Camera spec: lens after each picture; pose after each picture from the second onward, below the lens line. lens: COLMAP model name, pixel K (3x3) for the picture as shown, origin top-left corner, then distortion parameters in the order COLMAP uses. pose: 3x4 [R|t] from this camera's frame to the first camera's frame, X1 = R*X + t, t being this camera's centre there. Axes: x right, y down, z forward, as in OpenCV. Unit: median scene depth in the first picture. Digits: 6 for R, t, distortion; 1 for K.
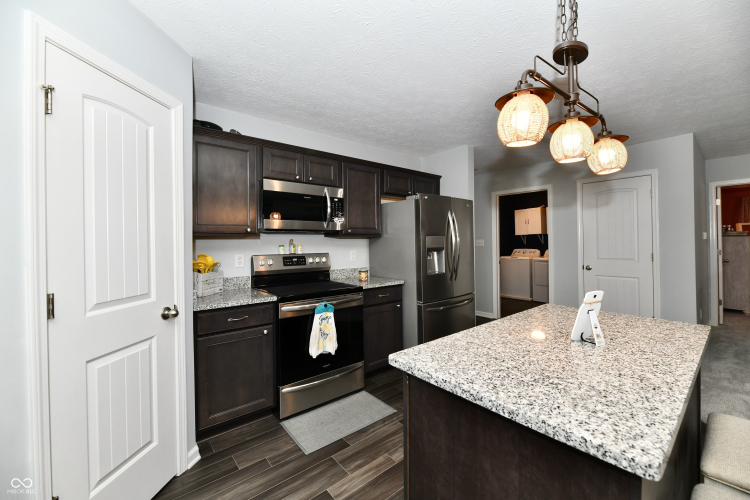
lens RADIAL K [[307.5, 0, 379.8], [0, 307.5, 241.5], [0, 0, 1]] dist [-0.001012, -0.003000]
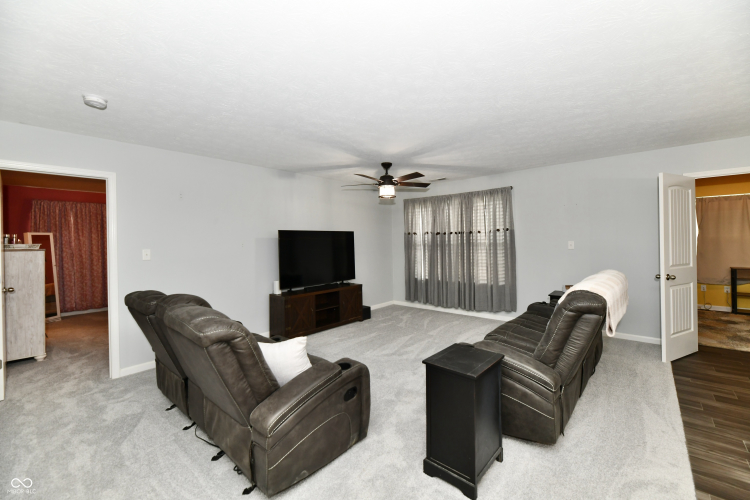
lens RADIAL K [[307.5, 0, 379.8], [0, 307.5, 241.5], [0, 0, 1]] dist [-0.001012, -0.003000]
pose [[-0.153548, 0.015546, 0.988019, 0.700348], [0.017093, 0.999768, -0.013074, -0.030827], [-0.987993, 0.014881, -0.153778, 0.605306]]
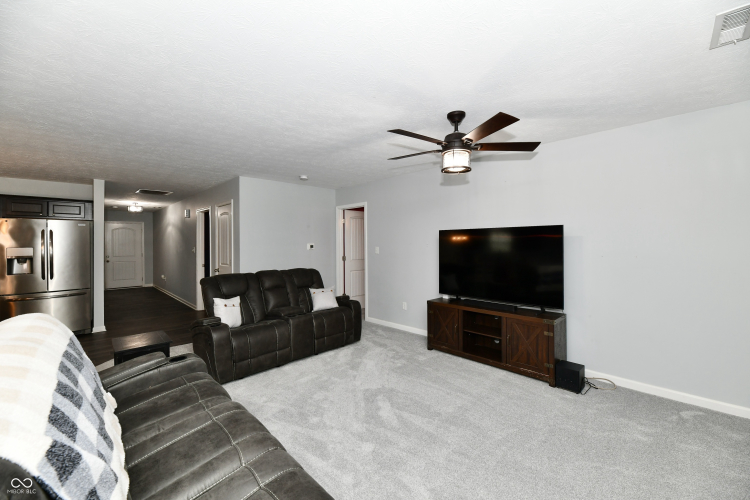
lens RADIAL K [[307.5, 0, 379.8], [0, 307.5, 241.5], [0, 0, 1]] dist [-0.001012, -0.003000]
pose [[0.996578, 0.003482, 0.082583, 1.949012], [-0.003244, 0.999990, -0.003026, -0.059591], [-0.082592, 0.002748, 0.996580, -0.598800]]
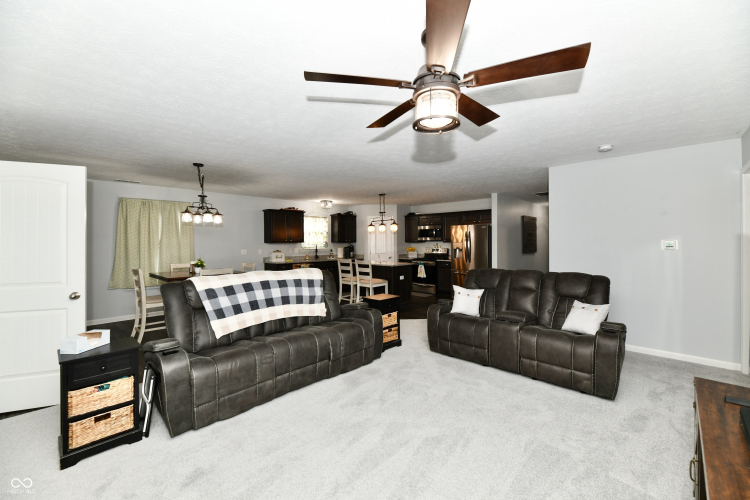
lens RADIAL K [[307.5, 0, 379.8], [0, 307.5, 241.5], [0, 0, 1]] dist [-0.001012, -0.003000]
pose [[0.112193, 0.011282, -0.993622, 2.836134], [0.004448, 0.999920, 0.011855, -0.065909], [0.993676, -0.005750, 0.112134, 0.145525]]
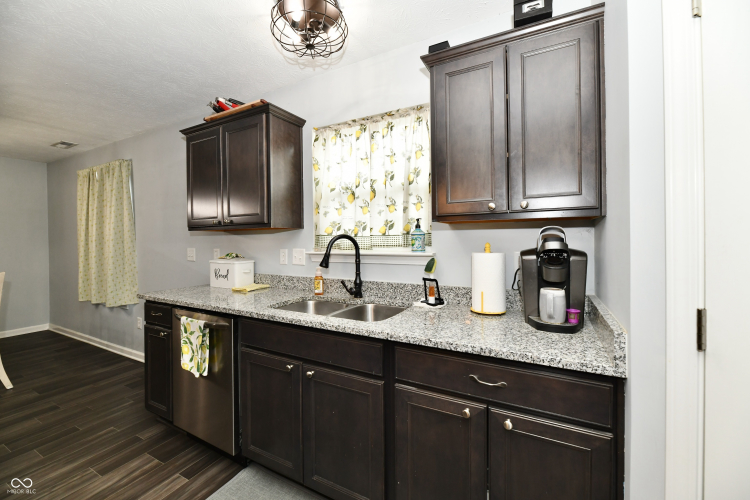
lens RADIAL K [[307.5, 0, 379.8], [0, 307.5, 241.5], [0, 0, 1]] dist [-0.001012, -0.003000]
pose [[-0.924585, 0.022284, -0.380323, -0.103005], [0.020437, 0.999752, 0.008895, 0.008035], [0.380427, 0.000452, -0.924811, 0.544592]]
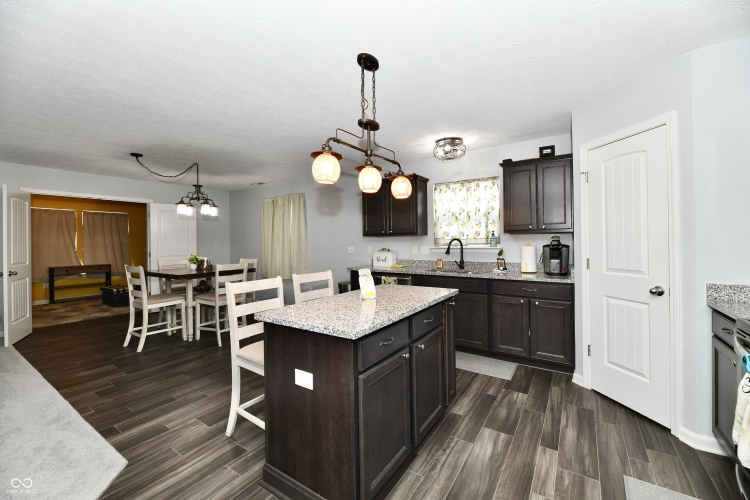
lens RADIAL K [[307.5, 0, 379.8], [0, 307.5, 241.5], [0, 0, 1]] dist [-0.001012, -0.003000]
pose [[-0.957600, 0.021849, -0.287272, 0.475398], [0.022365, 0.999749, 0.001486, 0.000713], [0.287232, -0.005002, -0.957848, 1.162855]]
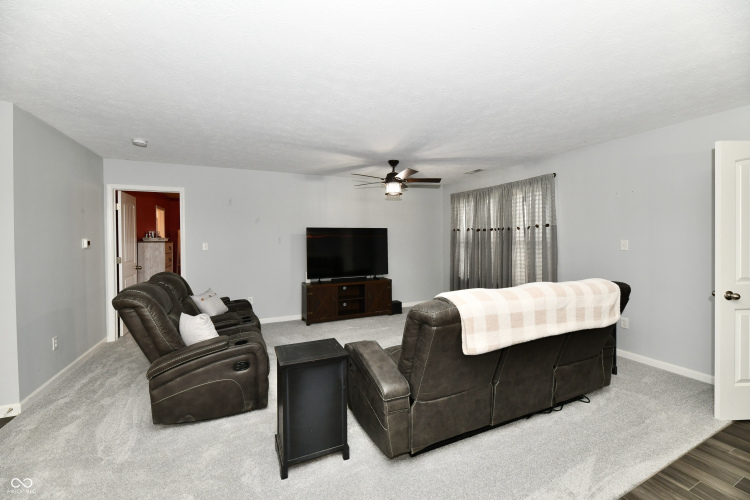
lens RADIAL K [[307.5, 0, 379.8], [0, 307.5, 241.5], [0, 0, 1]] dist [-0.001012, -0.003000]
pose [[0.260298, 0.001154, 0.965528, 0.695537], [0.002446, 0.999995, -0.001855, -0.031610], [-0.965525, 0.002844, 0.260293, -0.026342]]
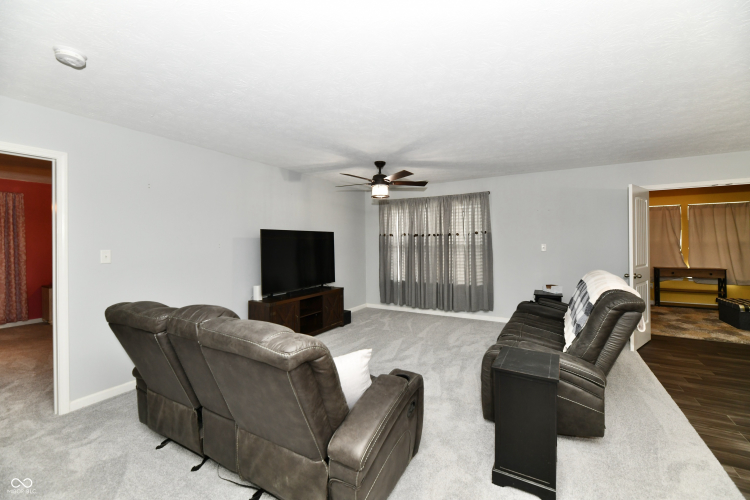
lens RADIAL K [[307.5, 0, 379.8], [0, 307.5, 241.5], [0, 0, 1]] dist [-0.001012, -0.003000]
pose [[-0.344607, 0.018890, 0.938557, 0.822457], [0.011370, 0.999808, -0.015948, -0.032940], [-0.938678, 0.005176, -0.344755, 0.852550]]
